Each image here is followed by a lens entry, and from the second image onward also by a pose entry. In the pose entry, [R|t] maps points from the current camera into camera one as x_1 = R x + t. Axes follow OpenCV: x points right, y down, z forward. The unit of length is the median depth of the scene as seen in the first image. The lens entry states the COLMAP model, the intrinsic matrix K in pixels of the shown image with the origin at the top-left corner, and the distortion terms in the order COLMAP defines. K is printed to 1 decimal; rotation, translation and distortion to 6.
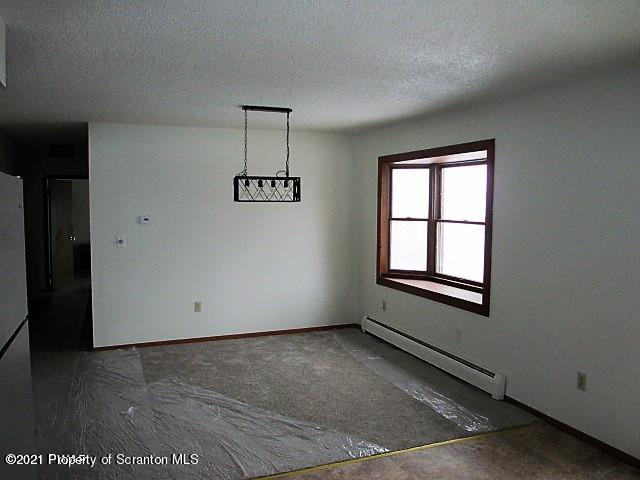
lens RADIAL K [[542.3, 0, 322.0], [0, 542.3, 234.9], [0, 0, 1]] dist [-0.019510, -0.008715]
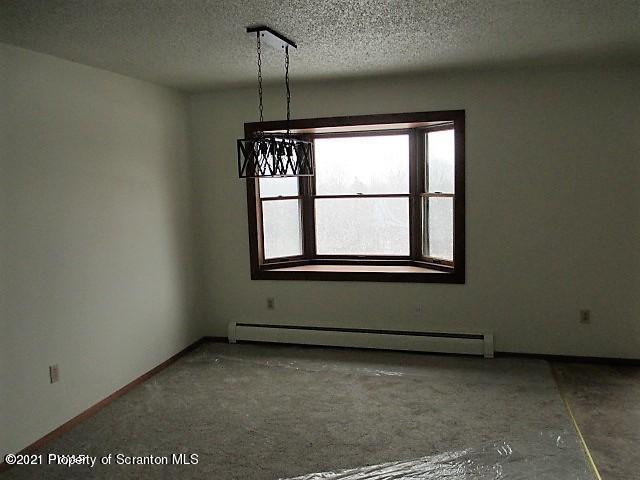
lens RADIAL K [[542.3, 0, 321.0], [0, 542.3, 241.0], [0, 0, 1]] dist [-0.019510, -0.008715]
pose [[0.607460, -0.120950, 0.785088, -0.537854], [0.082923, 0.992596, 0.088756, -0.035913], [-0.790010, 0.011186, 0.612991, 0.476154]]
